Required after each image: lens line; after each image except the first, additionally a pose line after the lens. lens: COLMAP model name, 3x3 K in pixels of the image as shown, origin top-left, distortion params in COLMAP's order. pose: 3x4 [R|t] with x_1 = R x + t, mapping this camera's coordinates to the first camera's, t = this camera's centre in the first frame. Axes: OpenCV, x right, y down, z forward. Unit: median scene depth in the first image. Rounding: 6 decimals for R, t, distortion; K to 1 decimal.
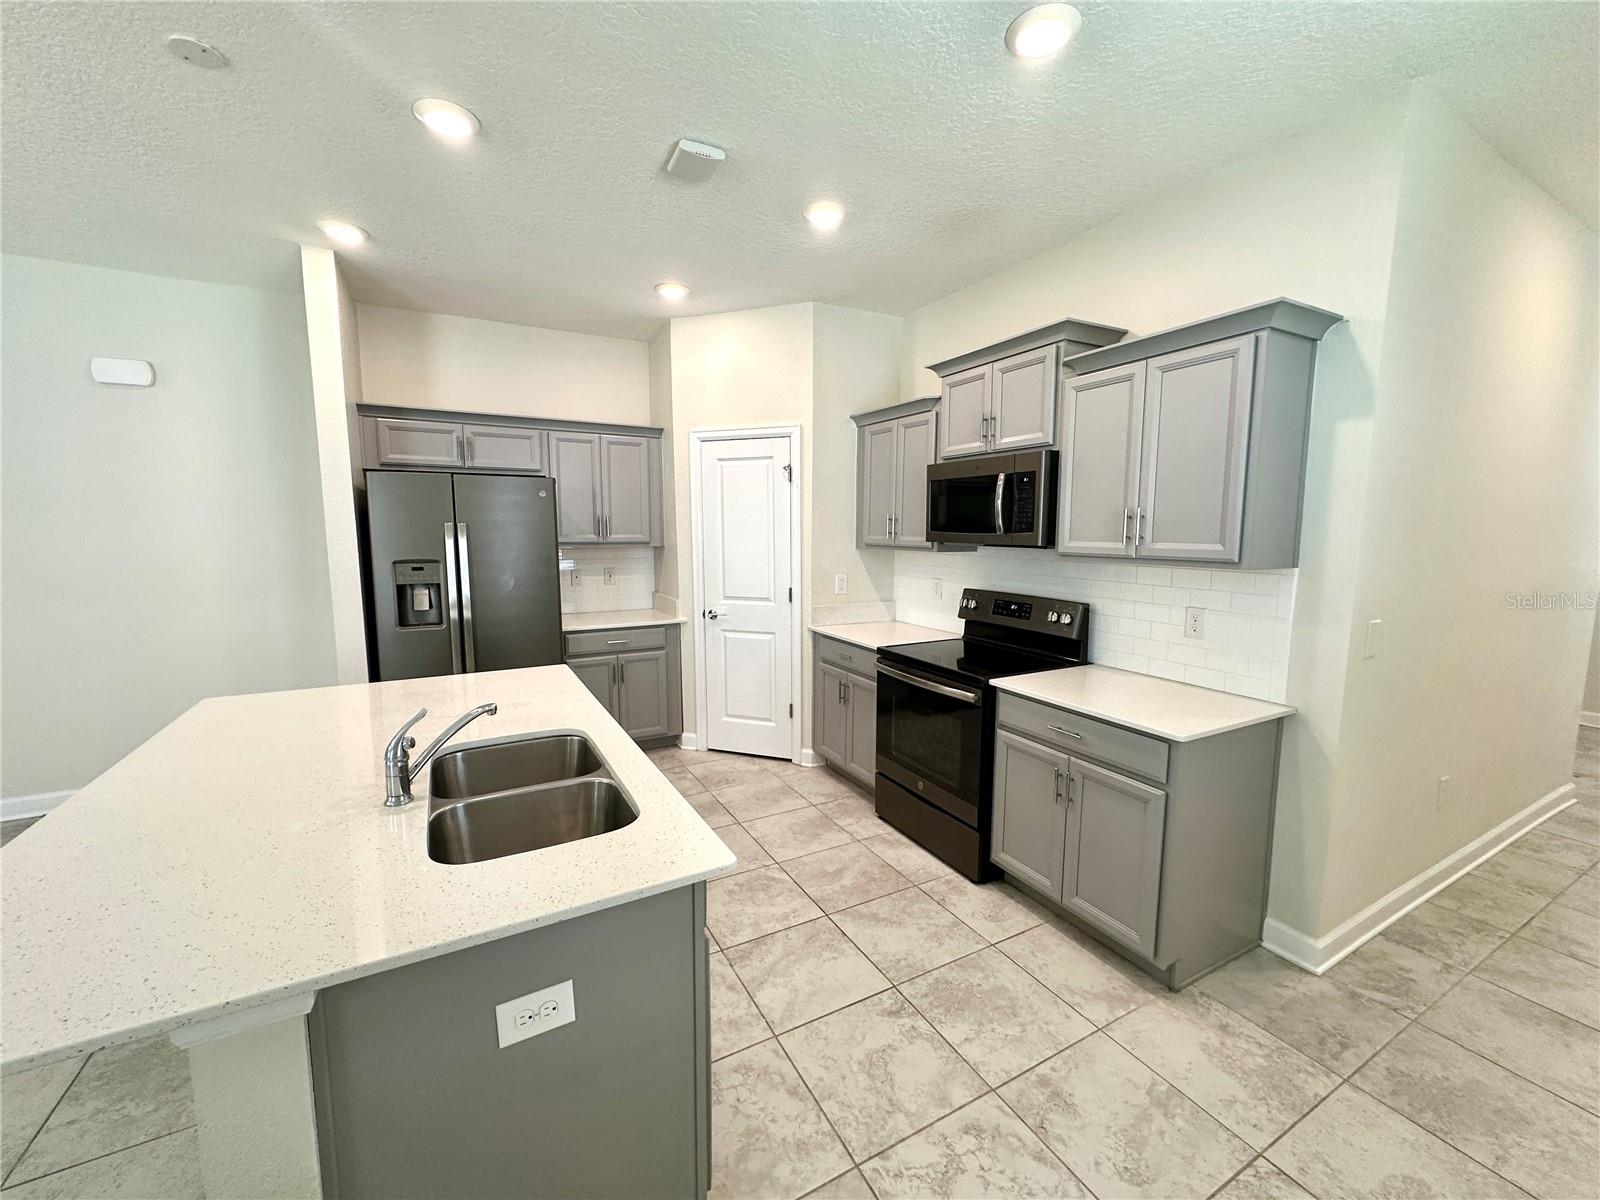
lens RADIAL K [[635.6, 0, 800.8], [0, 635.6, 599.7], [0, 0, 1]] dist [-0.004101, 0.000954]
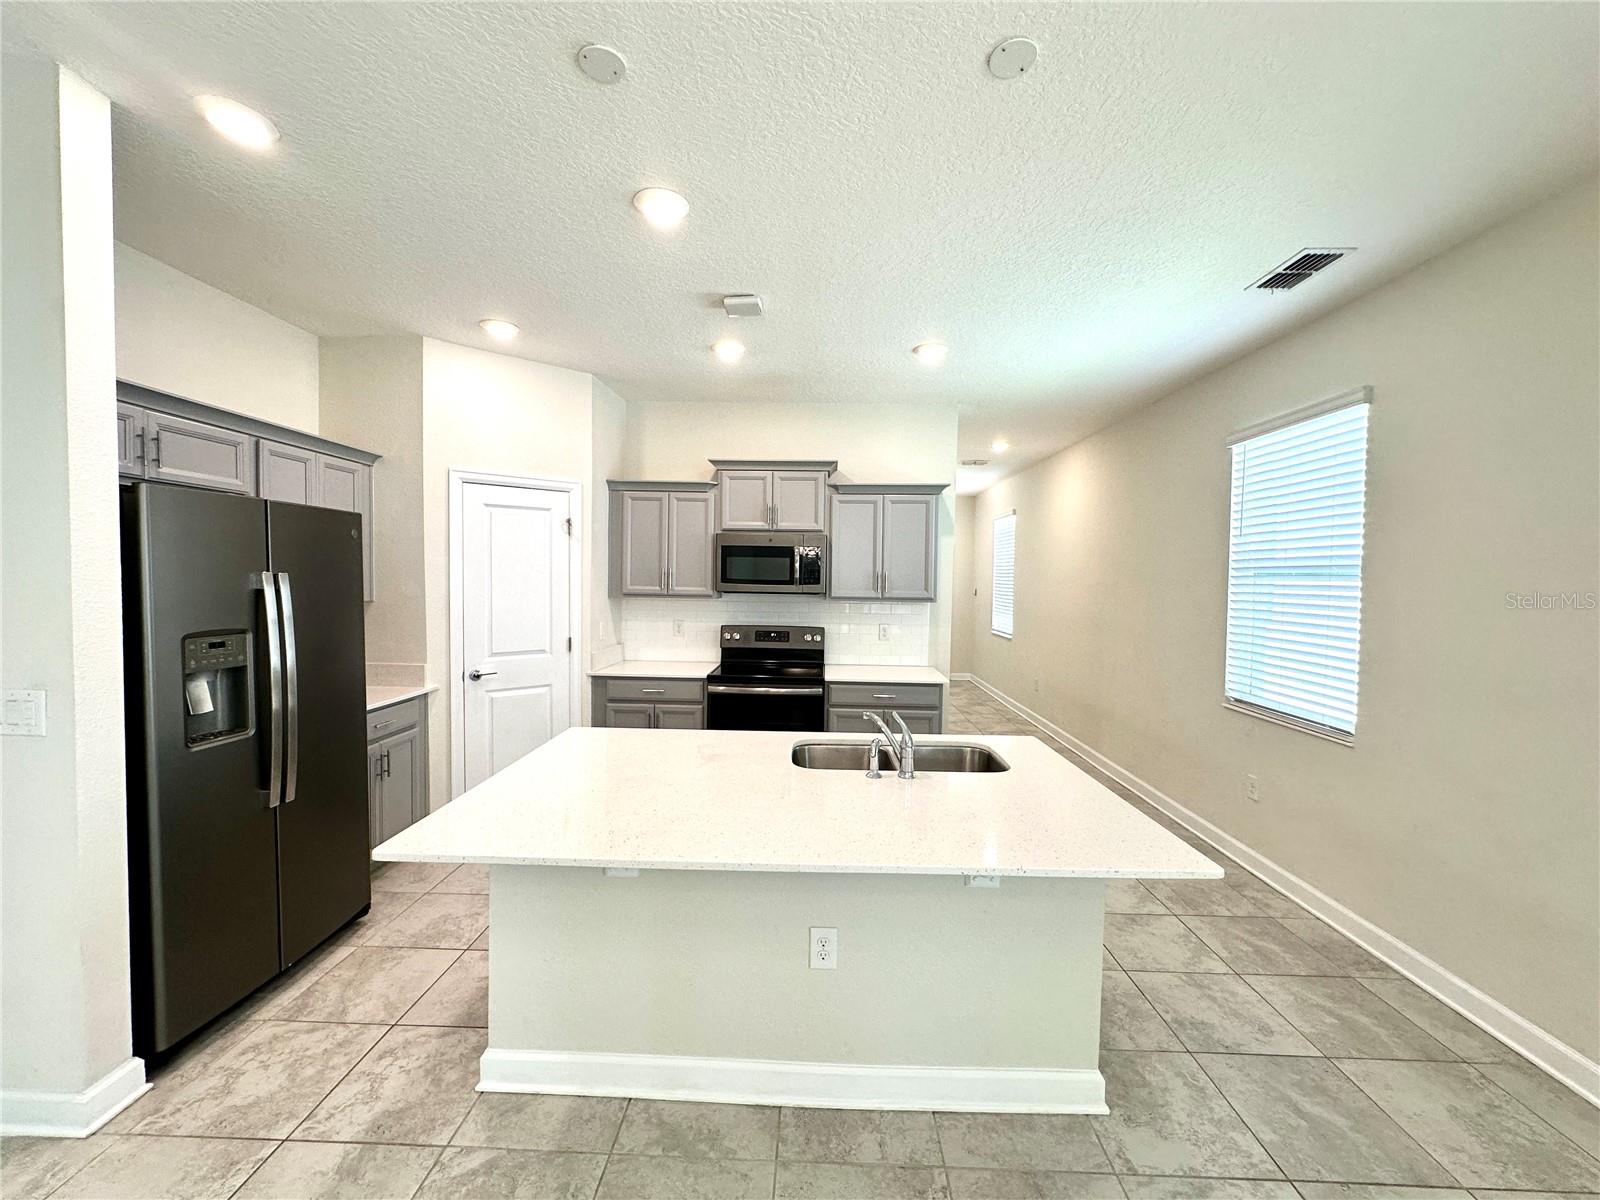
lens RADIAL K [[635.6, 0, 803.7], [0, 635.6, 599.0], [0, 0, 1]] dist [-0.004101, 0.000954]
pose [[0.493682, -0.023698, 0.869320, -0.778802], [0.085549, 0.996103, -0.021429, -0.028409], [-0.865425, 0.084949, 0.493785, 0.177576]]
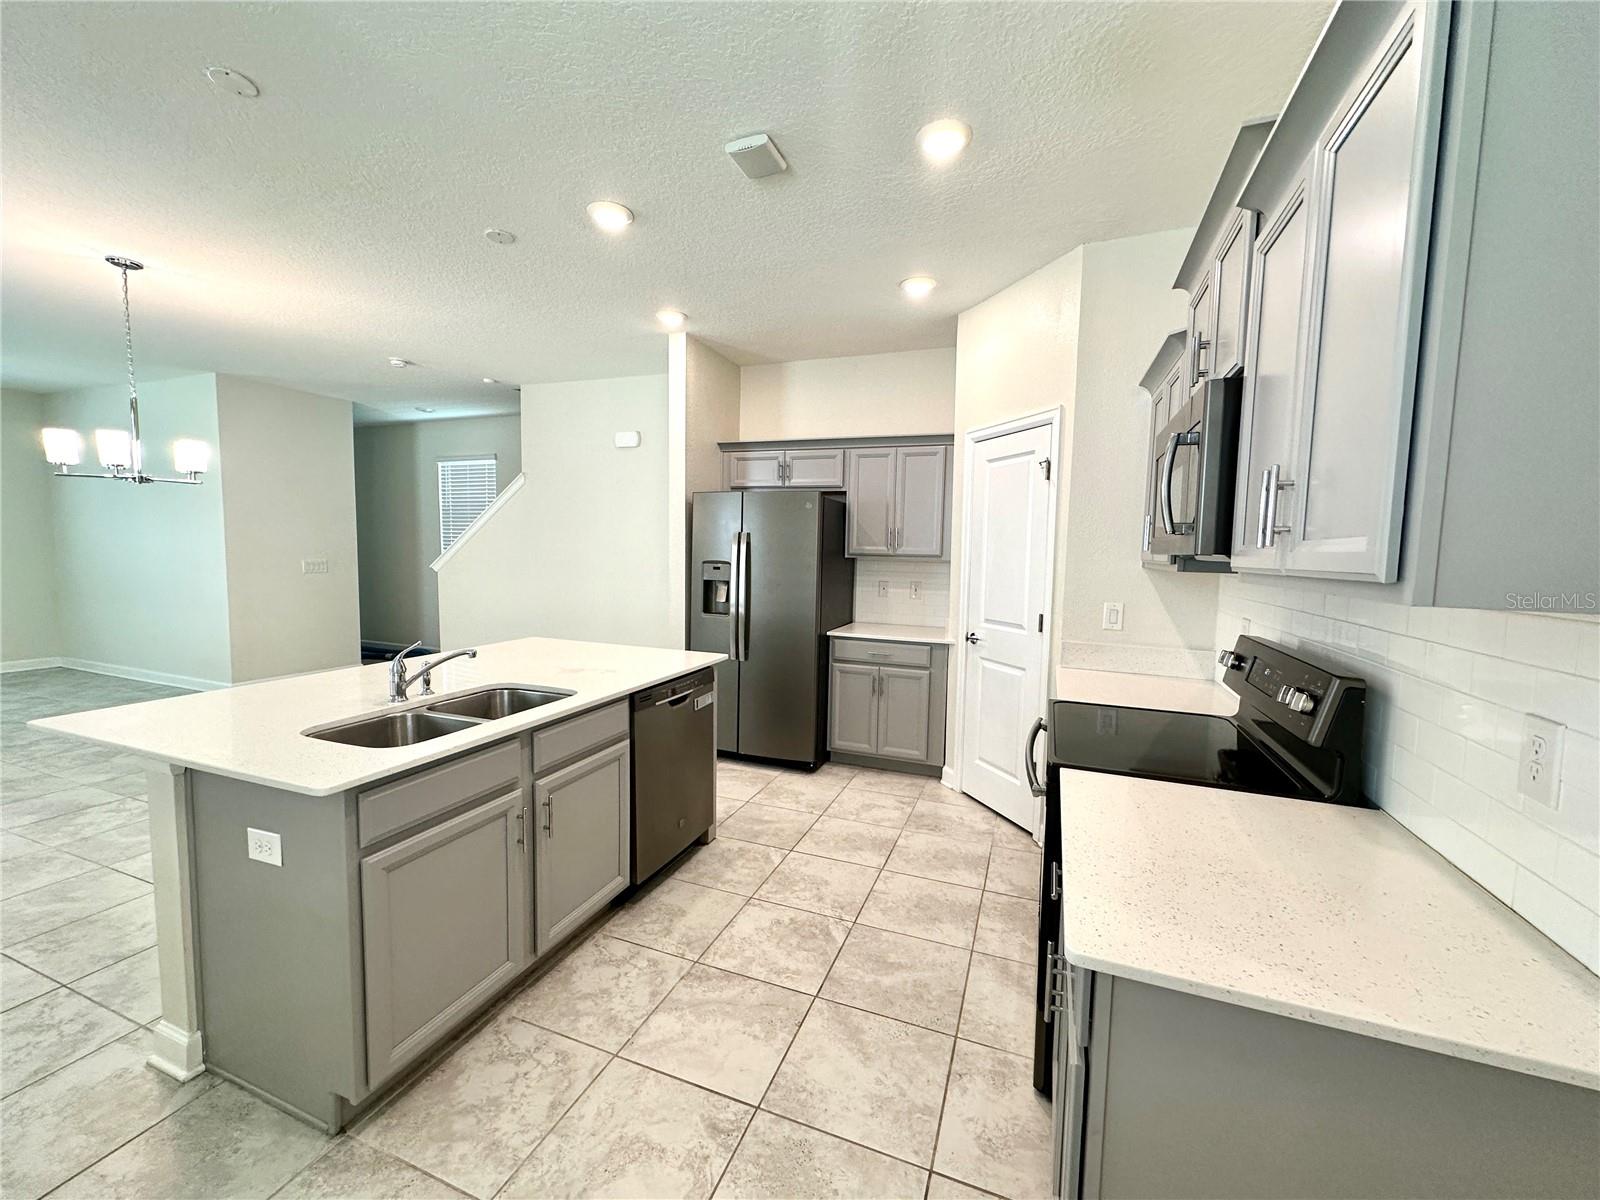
lens RADIAL K [[635.6, 0, 799.6], [0, 635.6, 599.8], [0, 0, 1]] dist [-0.004101, 0.000954]
pose [[0.649439, 0.072132, -0.756985, 0.415109], [-0.107499, 0.994202, 0.002510, -0.006695], [0.752777, 0.079745, 0.653428, 0.280257]]
